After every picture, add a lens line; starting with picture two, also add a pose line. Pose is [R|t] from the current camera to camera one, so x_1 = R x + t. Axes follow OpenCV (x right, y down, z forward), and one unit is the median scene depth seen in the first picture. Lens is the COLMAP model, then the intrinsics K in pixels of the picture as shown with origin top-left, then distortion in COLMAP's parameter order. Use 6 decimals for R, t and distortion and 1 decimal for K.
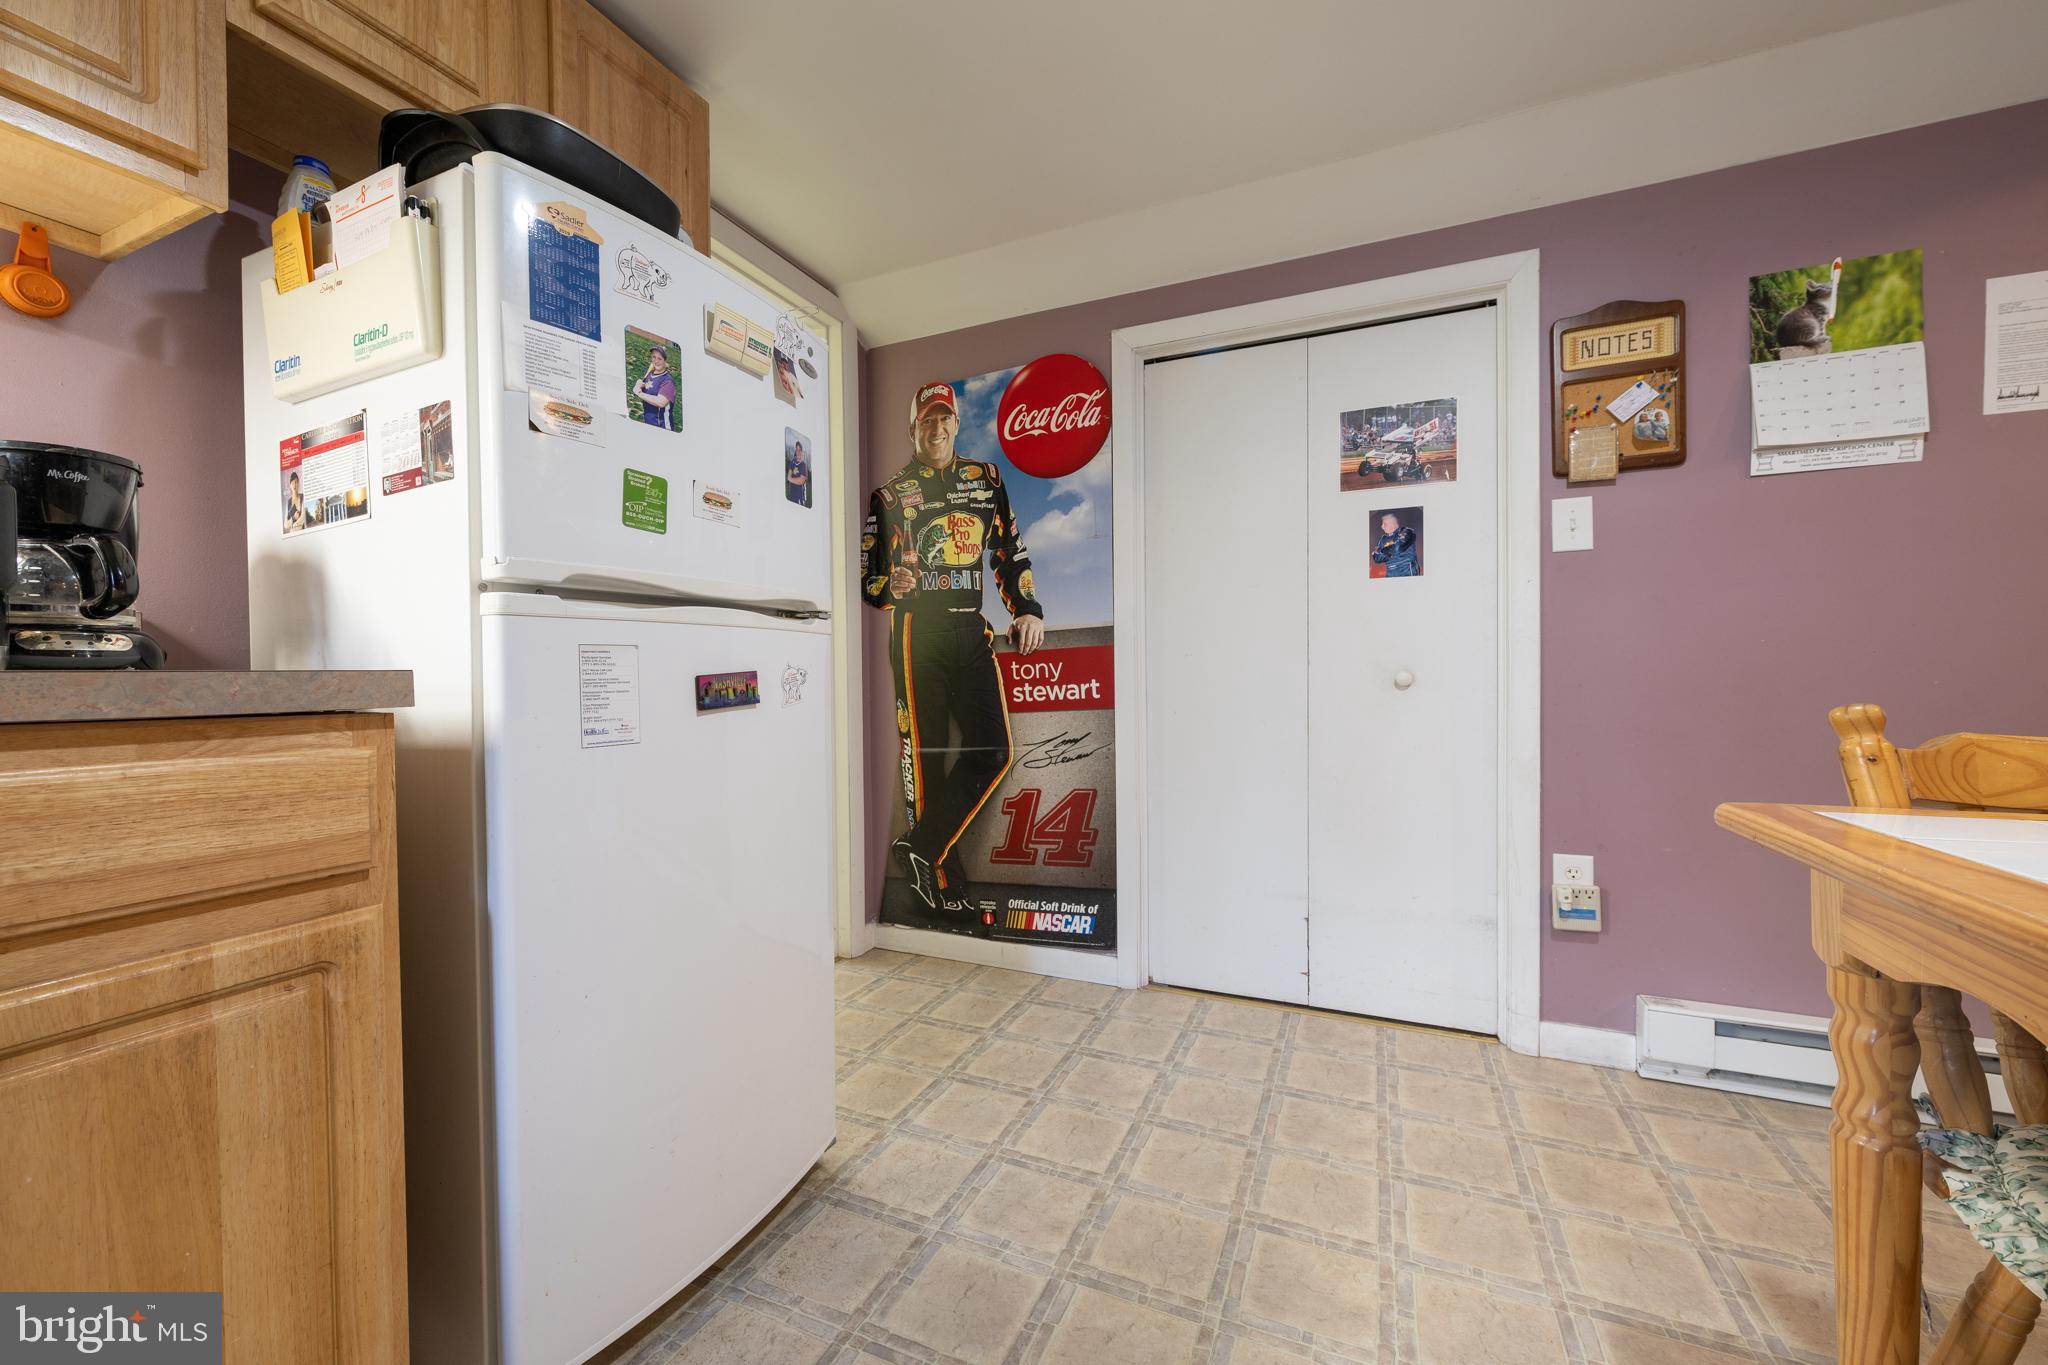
lens RADIAL K [[800.4, 0, 1019.5], [0, 800.4, 691.0], [0, 0, 1]] dist [0.001314, 0.000427]
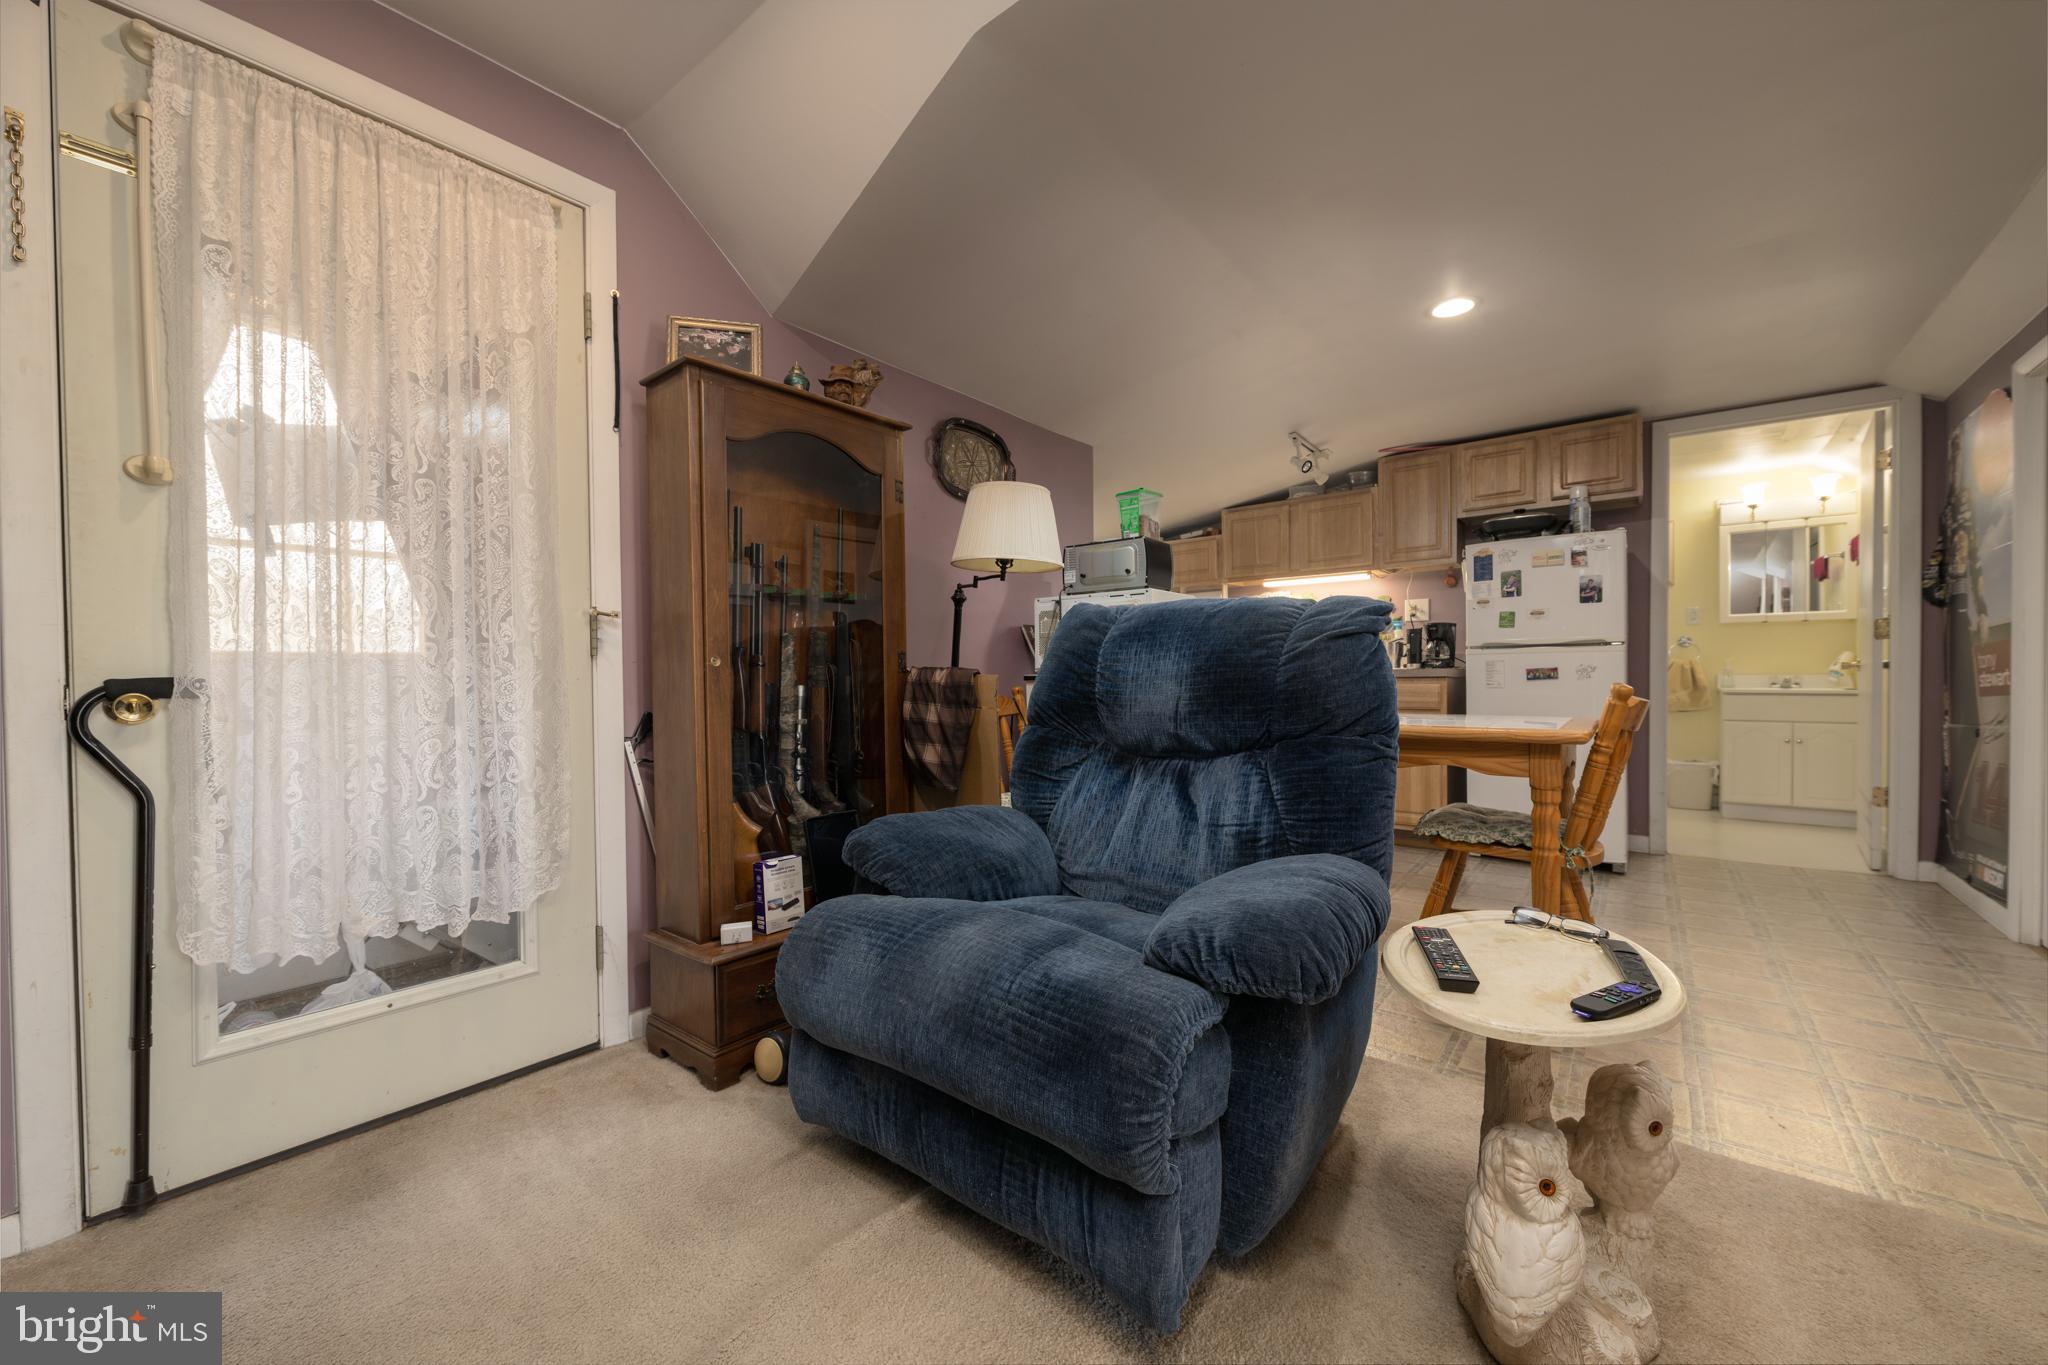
lens RADIAL K [[800.4, 0, 1025.6], [0, 800.4, 682.4], [0, 0, 1]] dist [0.001314, 0.000427]
pose [[-0.231863, 0.016799, -0.972603, 3.343899], [-0.008246, 0.999781, 0.019234, -0.011872], [0.972713, 0.012480, -0.231674, -0.227422]]
